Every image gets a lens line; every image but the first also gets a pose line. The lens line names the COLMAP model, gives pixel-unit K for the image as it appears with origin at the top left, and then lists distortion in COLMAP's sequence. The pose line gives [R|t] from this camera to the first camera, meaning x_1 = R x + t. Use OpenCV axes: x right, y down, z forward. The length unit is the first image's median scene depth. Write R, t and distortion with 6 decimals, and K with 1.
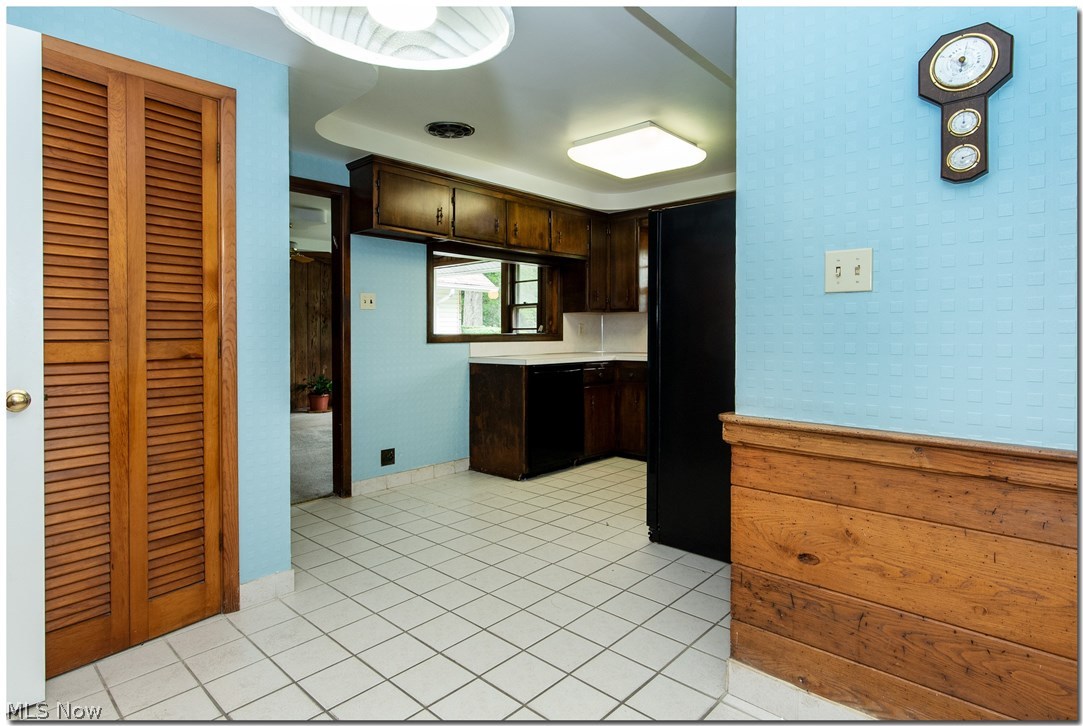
lens RADIAL K [[567.5, 0, 536.5], [0, 567.5, 338.1], [0, 0, 1]] dist [-0.000300, -0.000009]
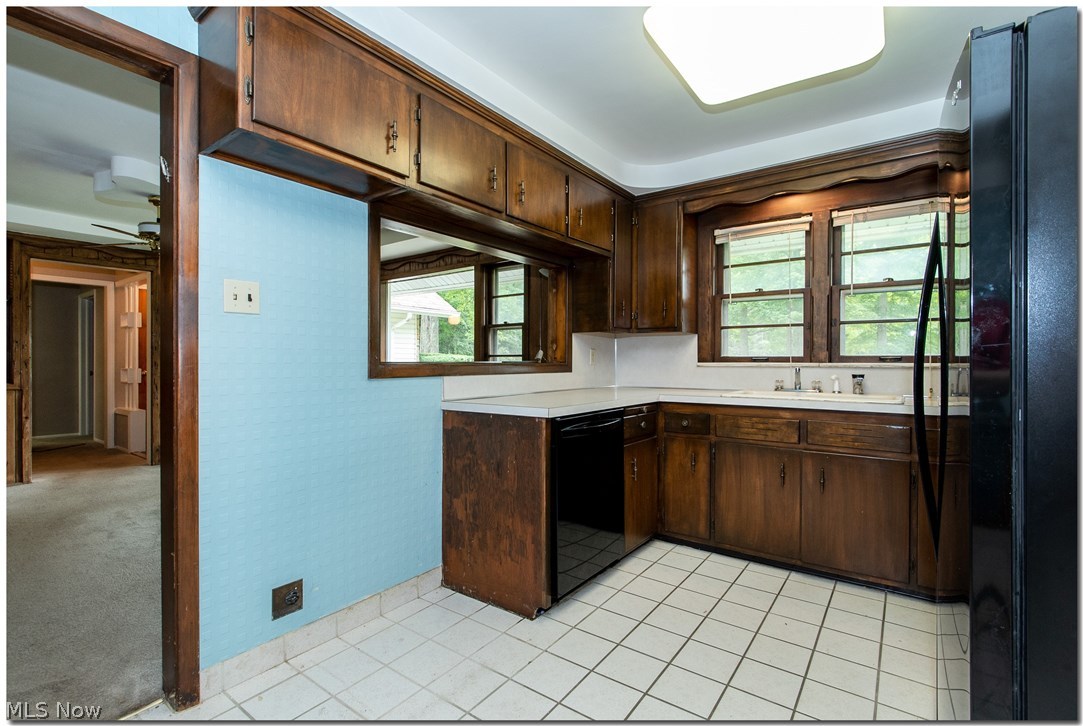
lens RADIAL K [[470.7, 0, 541.5], [0, 470.7, 363.0], [0, 0, 1]] dist [0.000843, 0.000028]
pose [[0.991461, 0.001602, 0.130396, -0.069981], [-0.001019, 0.999989, -0.004535, -0.004202], [-0.130402, 0.004364, 0.991452, 0.431232]]
